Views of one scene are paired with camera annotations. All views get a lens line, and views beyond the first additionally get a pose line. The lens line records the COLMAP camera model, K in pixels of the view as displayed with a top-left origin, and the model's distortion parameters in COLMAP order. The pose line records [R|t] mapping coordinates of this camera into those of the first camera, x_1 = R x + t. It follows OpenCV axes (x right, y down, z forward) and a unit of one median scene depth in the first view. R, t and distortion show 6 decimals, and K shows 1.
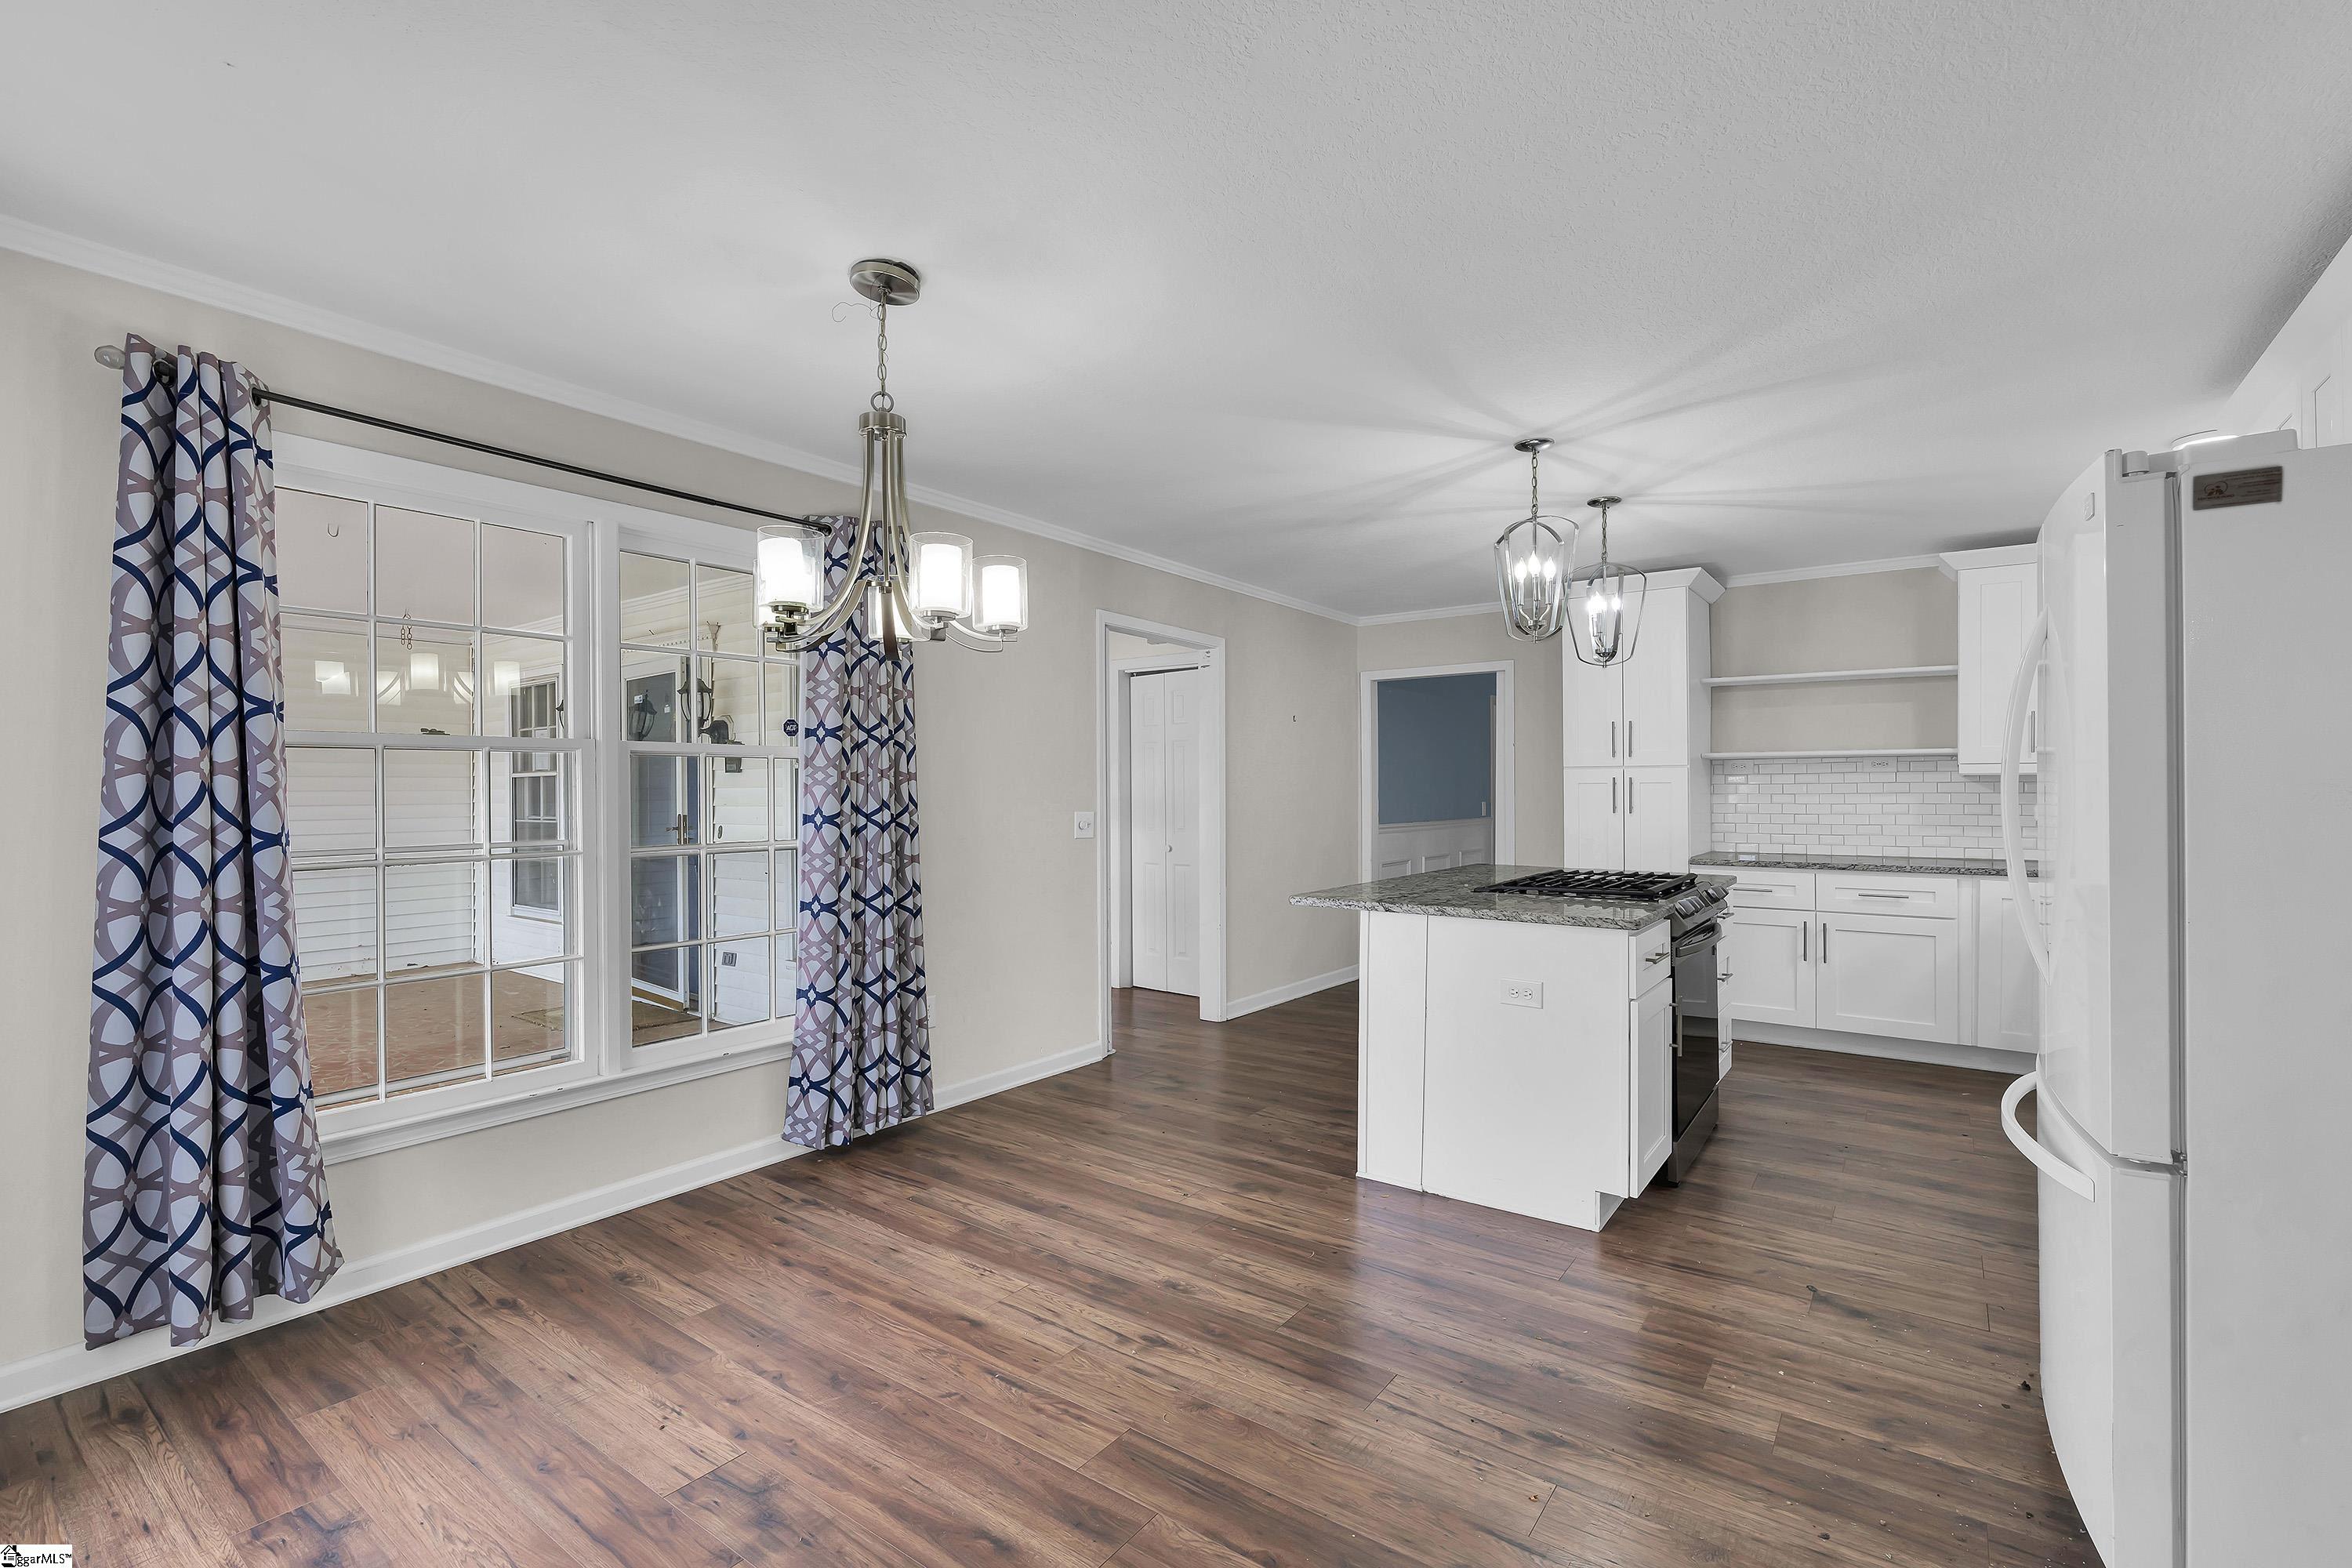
lens RADIAL K [[1039.7, 0, 1193.7], [0, 1039.7, 783.6], [0, 0, 1]] dist [-0.003025, 0.000243]
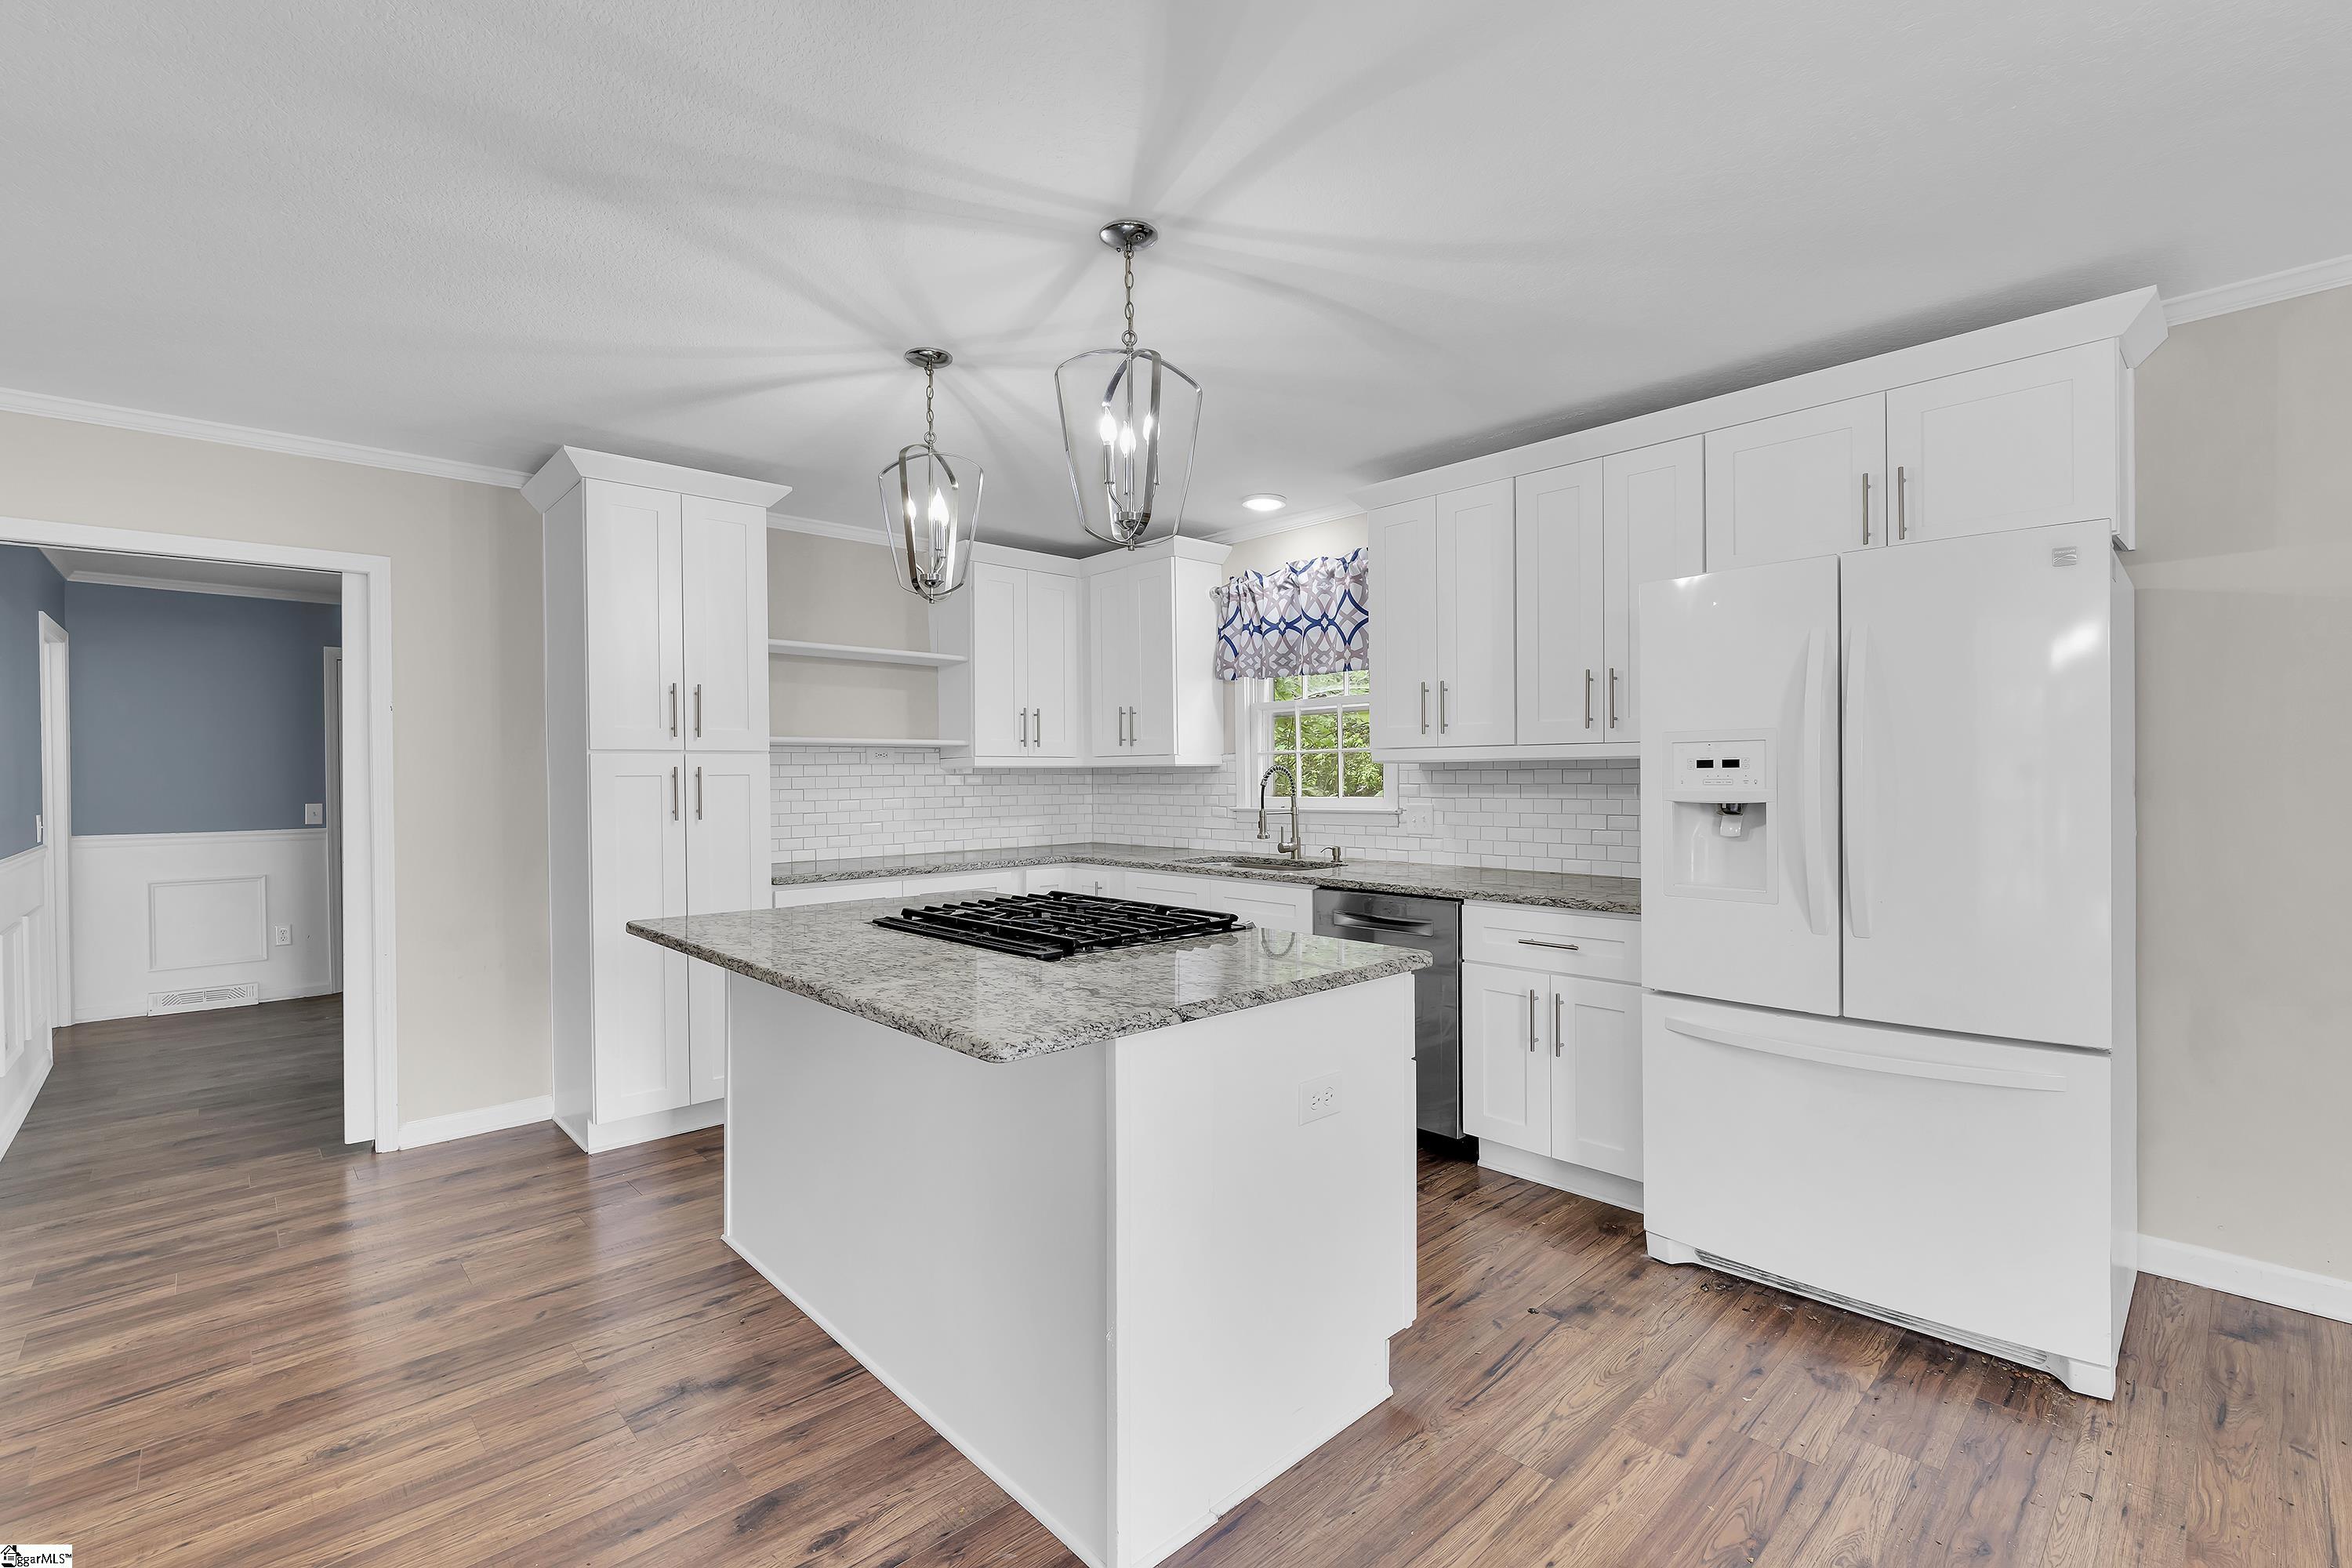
lens RADIAL K [[1039.7, 0, 1163.7], [0, 1039.7, 790.7], [0, 0, 1]] dist [-0.003025, 0.000243]
pose [[0.192778, -0.017303, 0.981090, -0.282186], [0.004866, 0.999849, 0.016678, -0.001772], [-0.981230, 0.001559, 0.192833, 0.840658]]
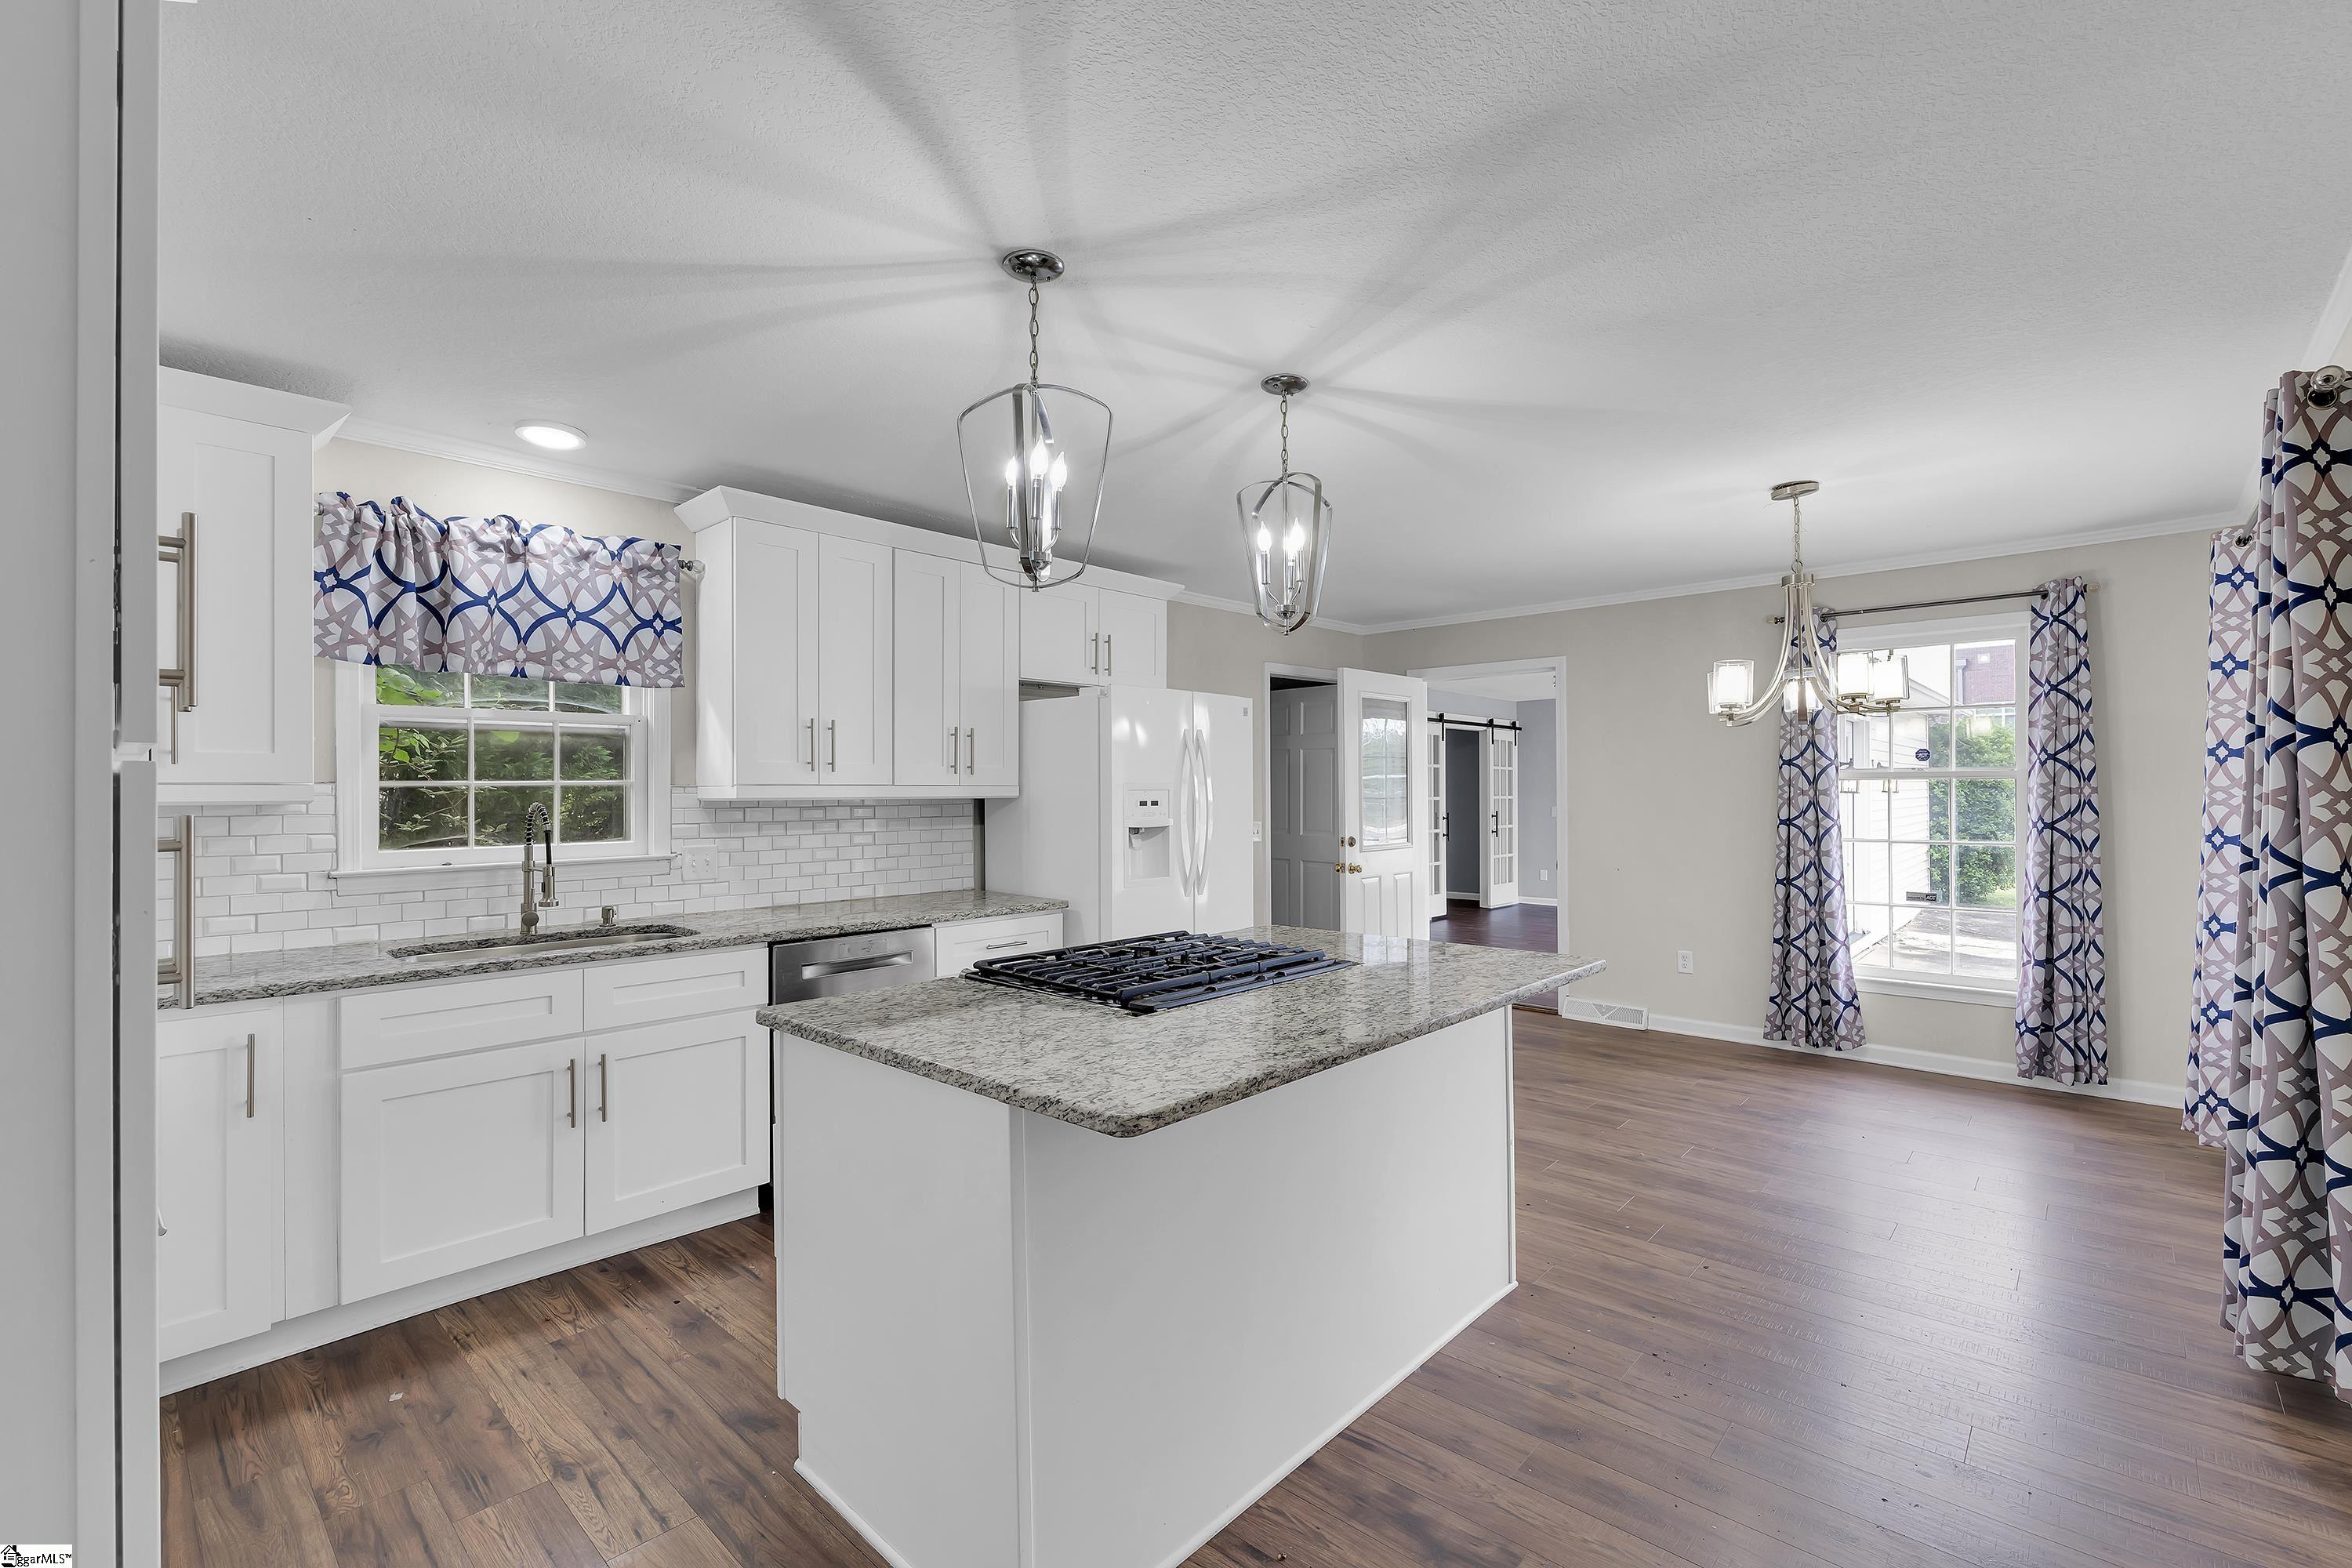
lens RADIAL K [[1039.7, 0, 1168.9], [0, 1039.7, 791.1], [0, 0, 1]] dist [-0.003025, 0.000243]
pose [[-0.992967, 0.008210, 0.118107, 0.309021], [0.006782, 0.999899, -0.012482, -0.004871], [-0.118198, -0.011593, -0.992922, 1.739510]]
